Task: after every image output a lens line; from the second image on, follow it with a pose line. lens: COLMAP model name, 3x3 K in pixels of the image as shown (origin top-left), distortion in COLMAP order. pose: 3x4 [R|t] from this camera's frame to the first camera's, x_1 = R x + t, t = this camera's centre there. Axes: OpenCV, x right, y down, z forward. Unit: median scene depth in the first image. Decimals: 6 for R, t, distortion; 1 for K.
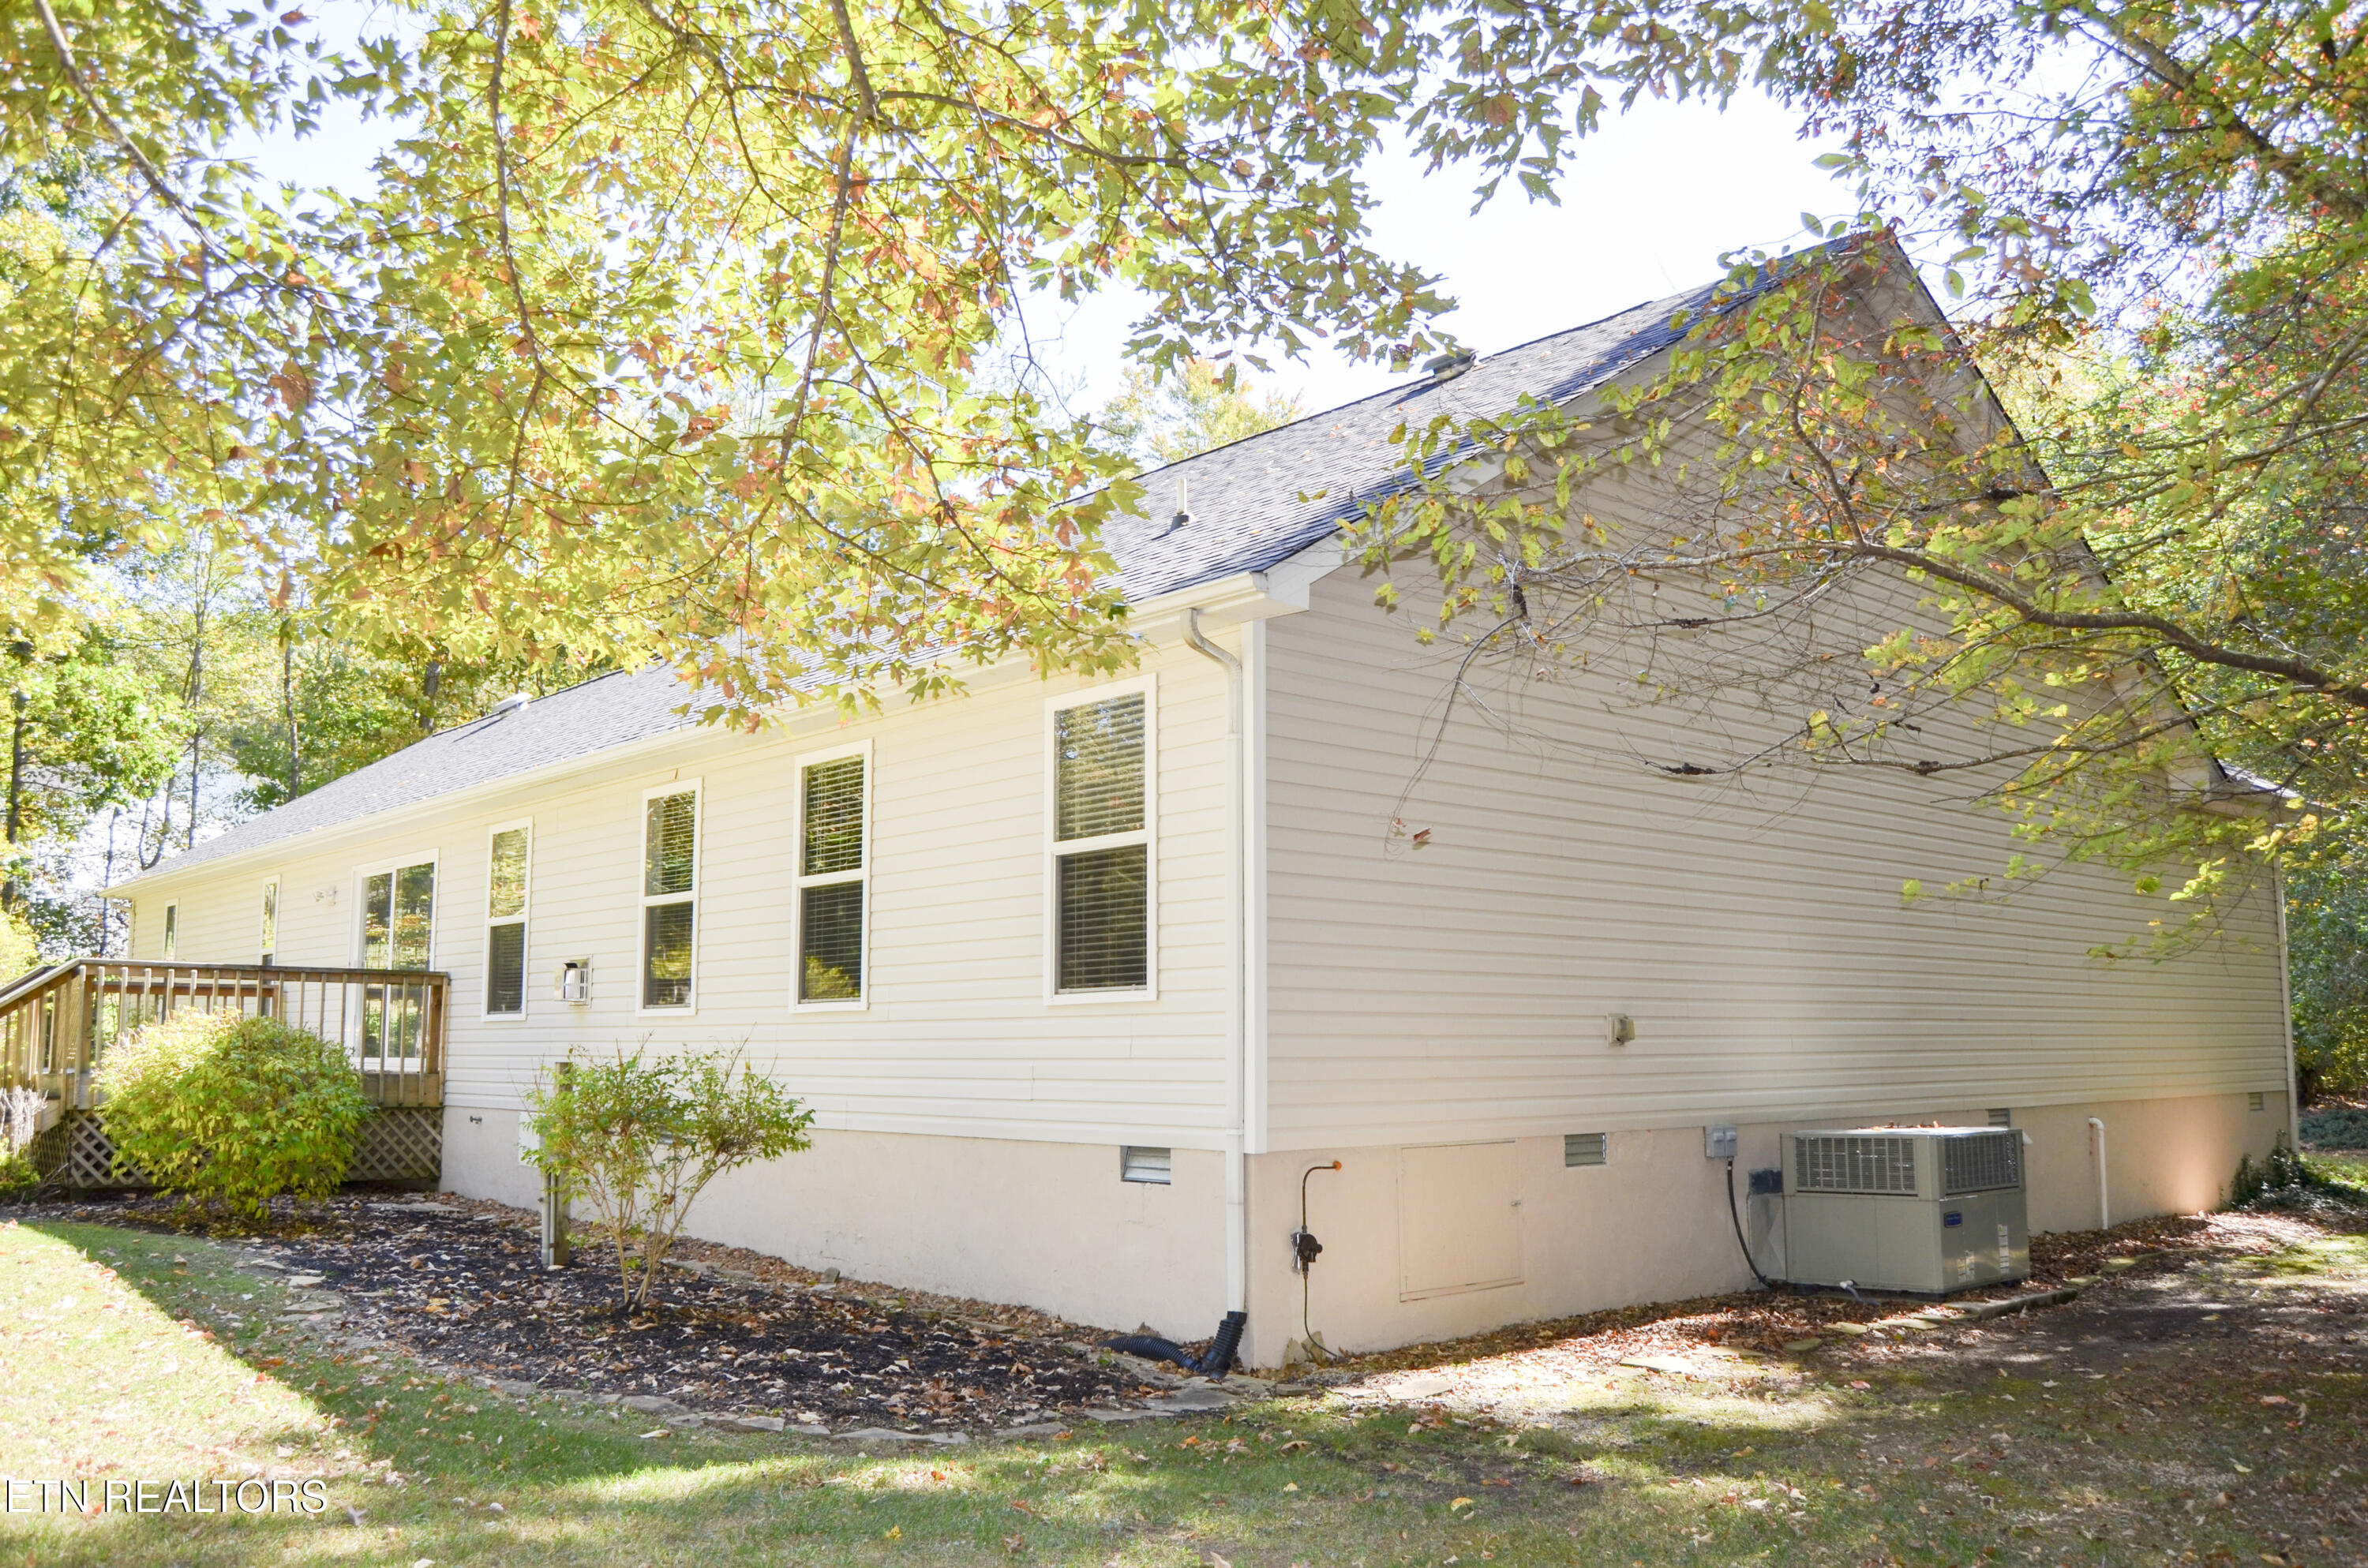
lens RADIAL K [[1887.8, 0, 1258.1], [0, 1887.8, 823.1], [0, 0, 1]] dist [-0.039217, 0.005036]
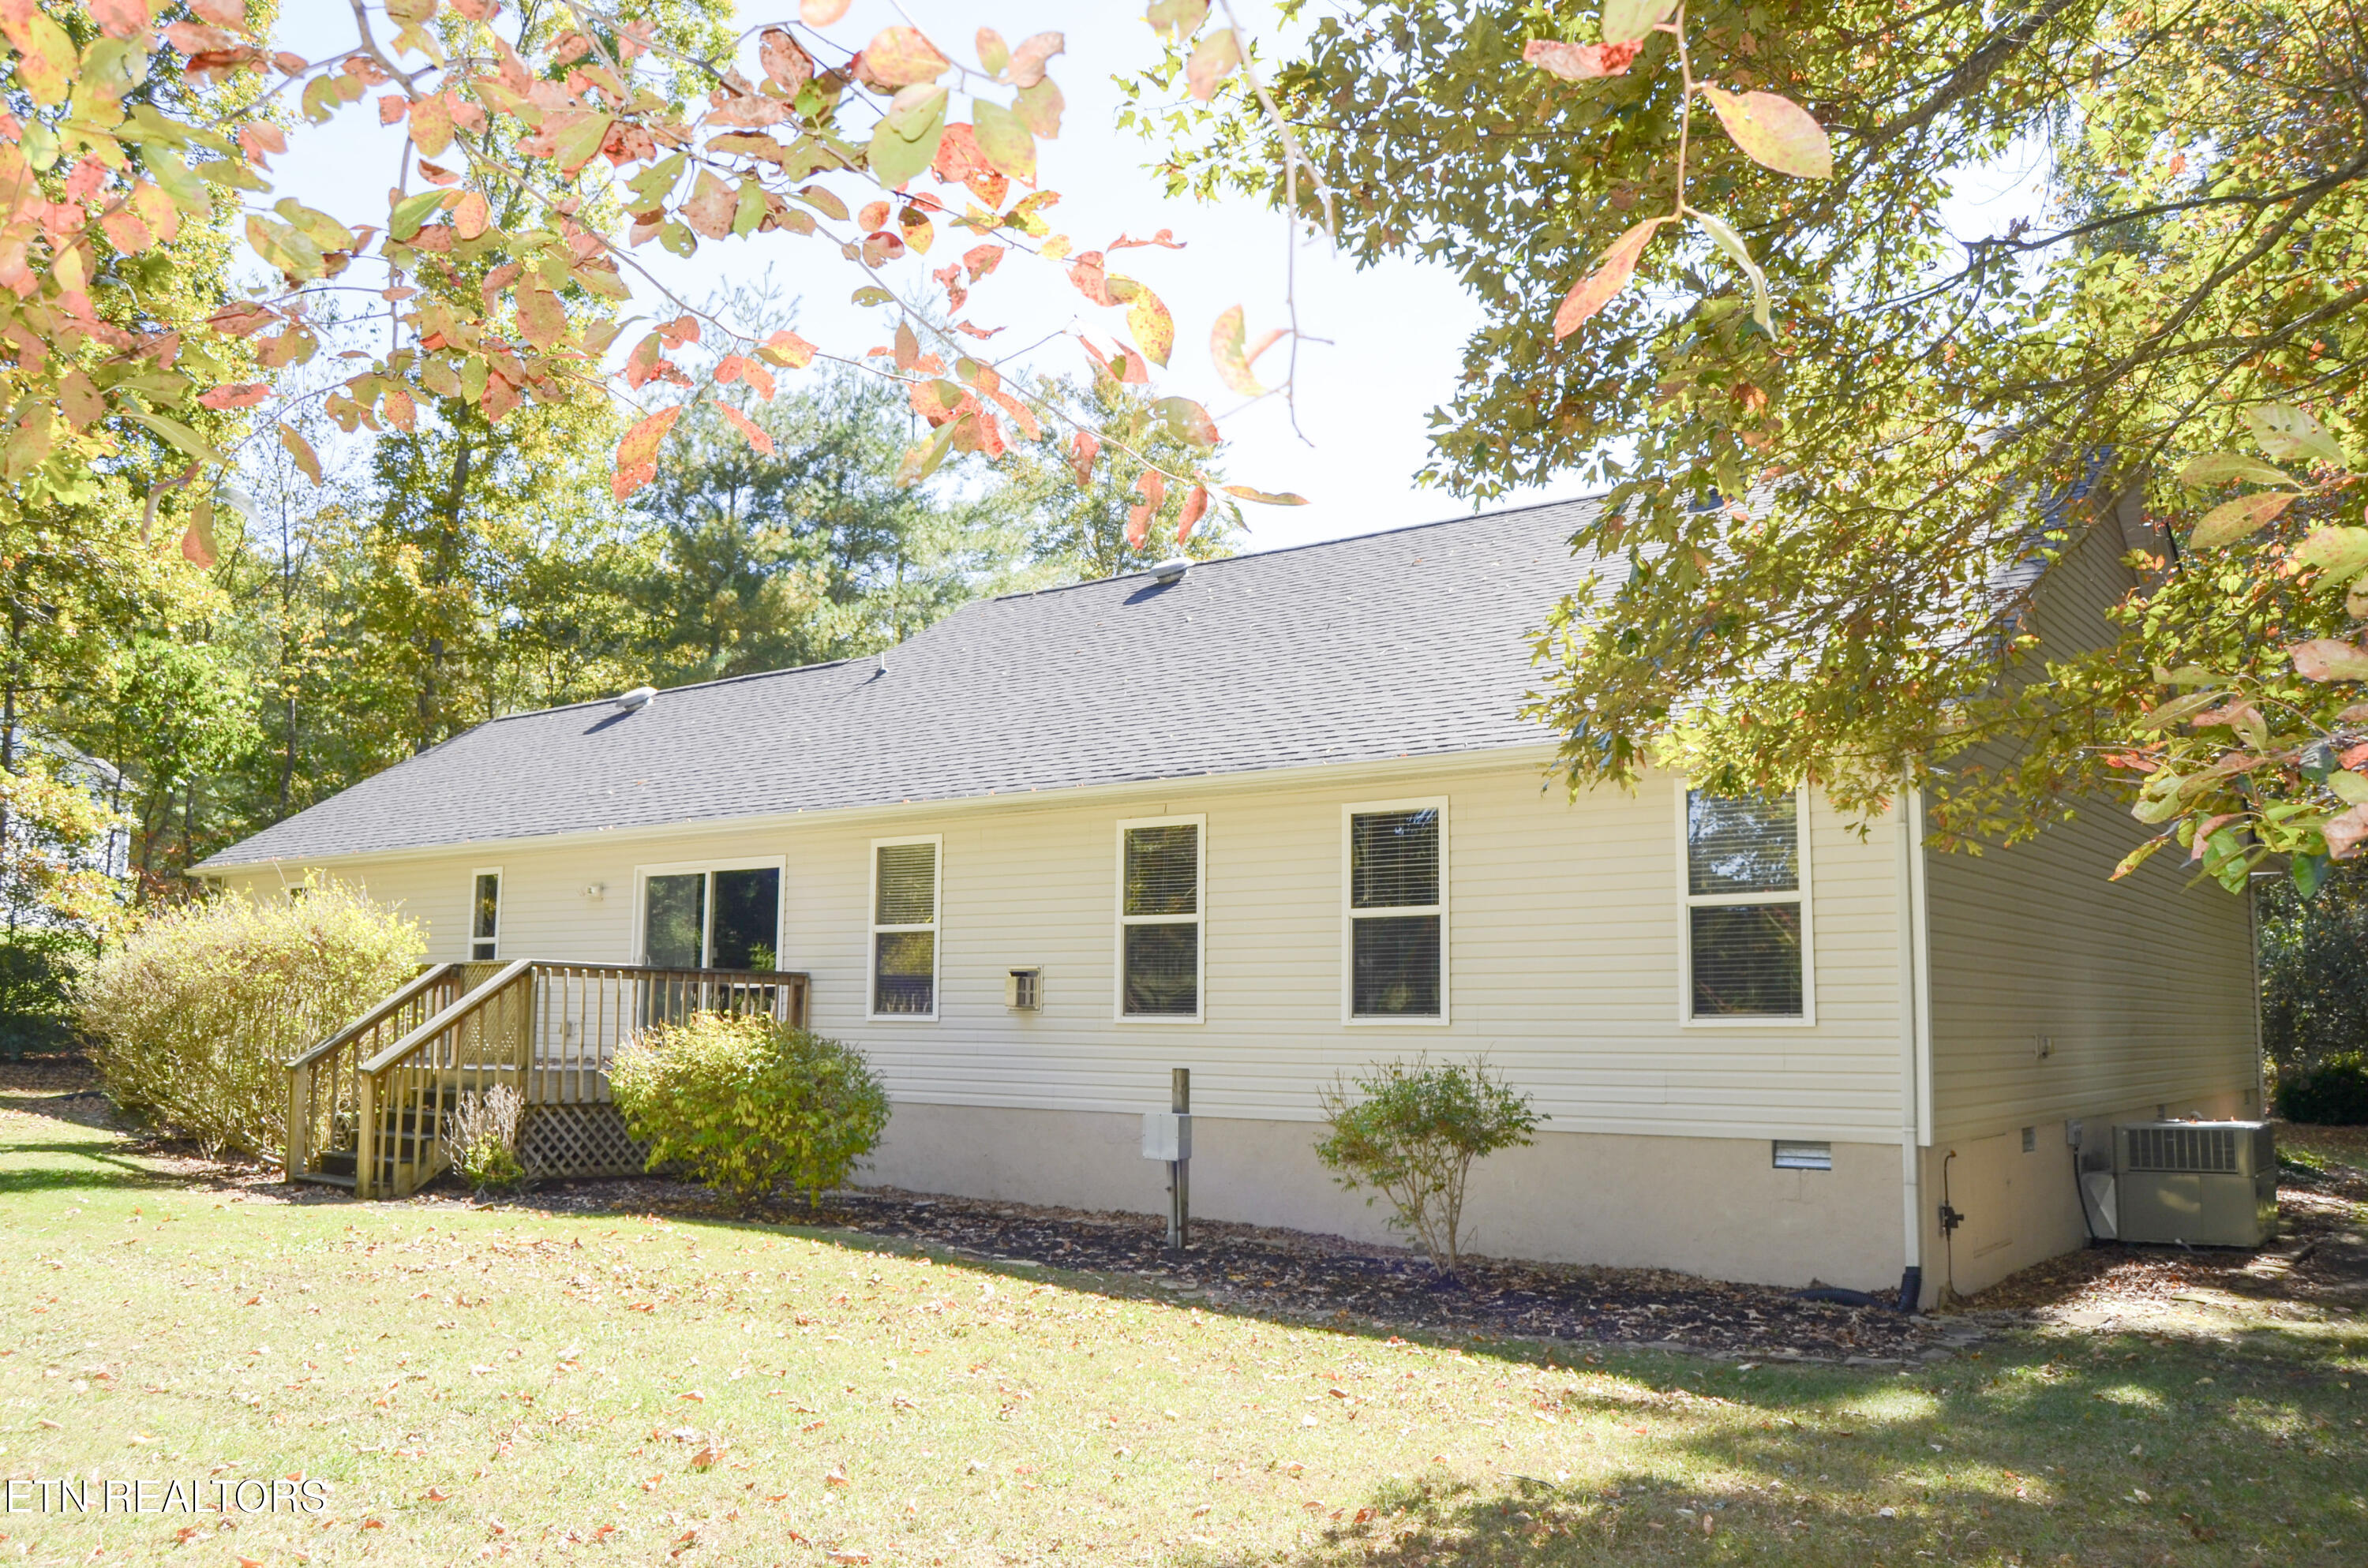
lens RADIAL K [[1887.8, 0, 1258.1], [0, 1887.8, 823.1], [0, 0, 1]] dist [-0.039217, 0.005036]
pose [[0.979398, 0.031826, 0.199414, -0.671840], [-0.034370, 0.999366, 0.009309, -0.042058], [-0.198991, -0.015971, 0.979871, -0.171169]]
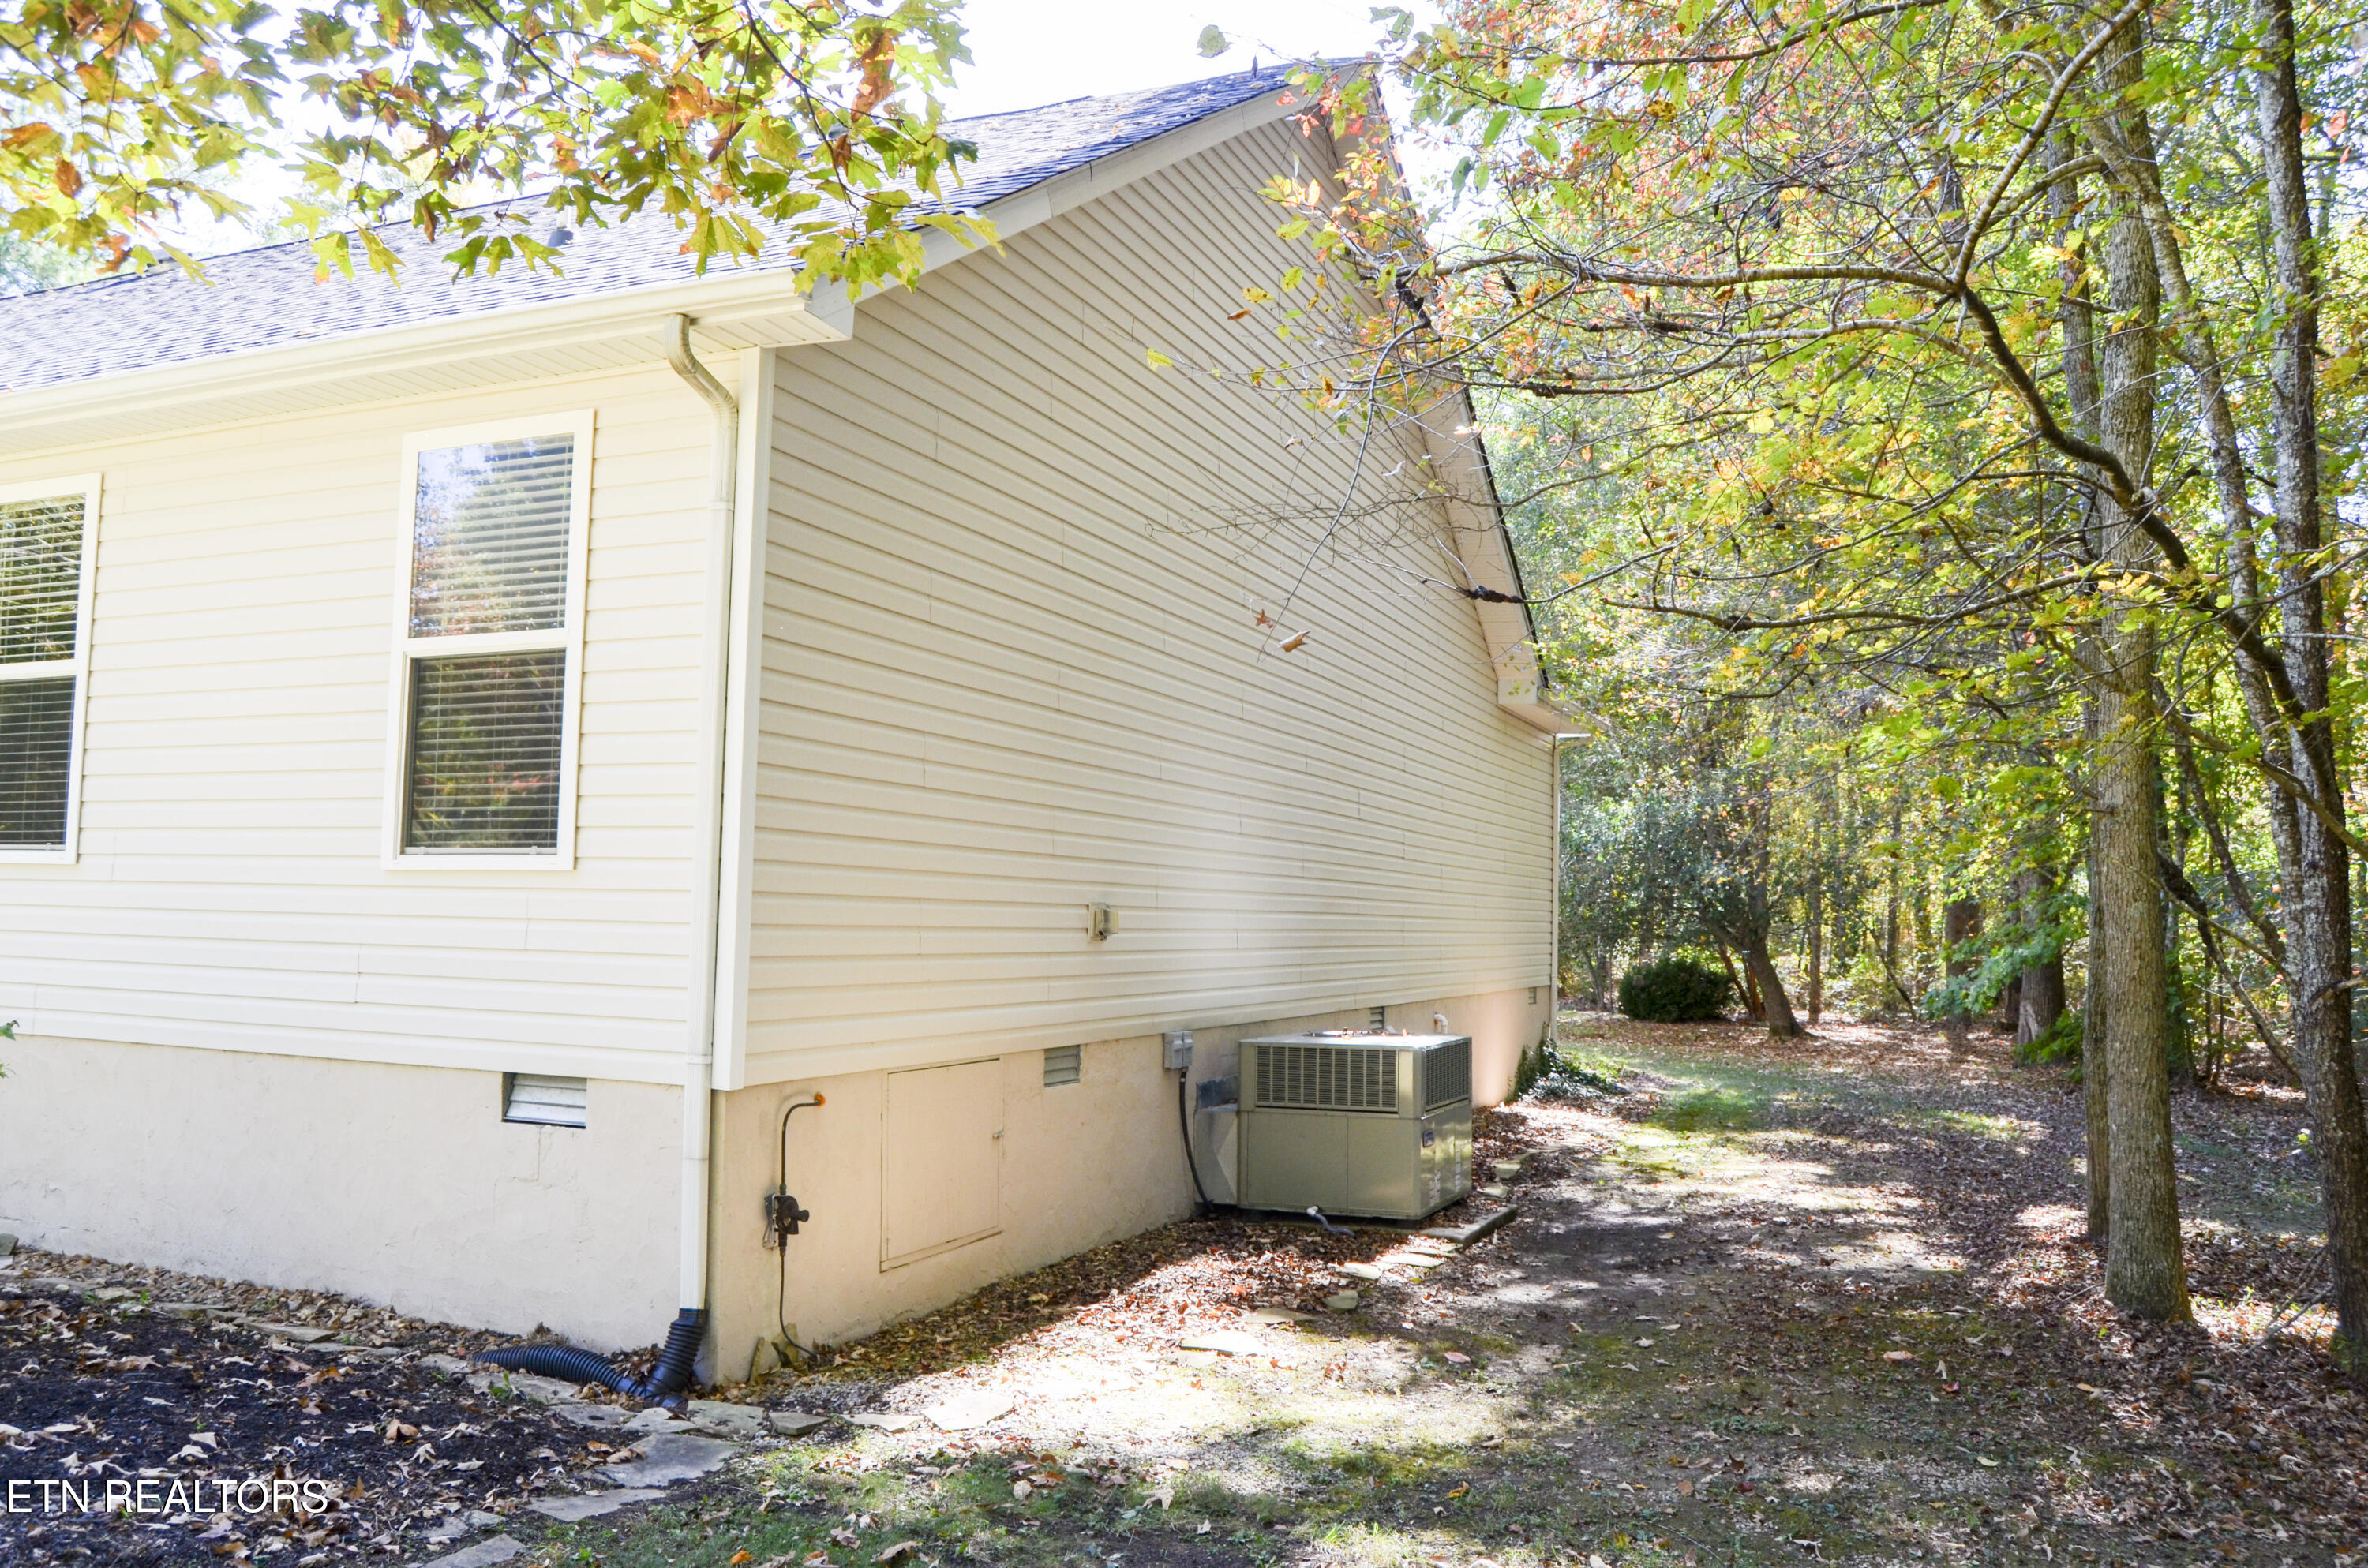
lens RADIAL K [[1784.6, 0, 1188.3], [0, 1784.6, 809.9], [0, 0, 1]] dist [-0.056048, 0.003456]
pose [[0.910081, 0.051836, 0.411175, -0.116827], [-0.077029, 0.996016, 0.044927, 0.023138], [-0.407208, -0.072560, 0.910449, 0.295152]]
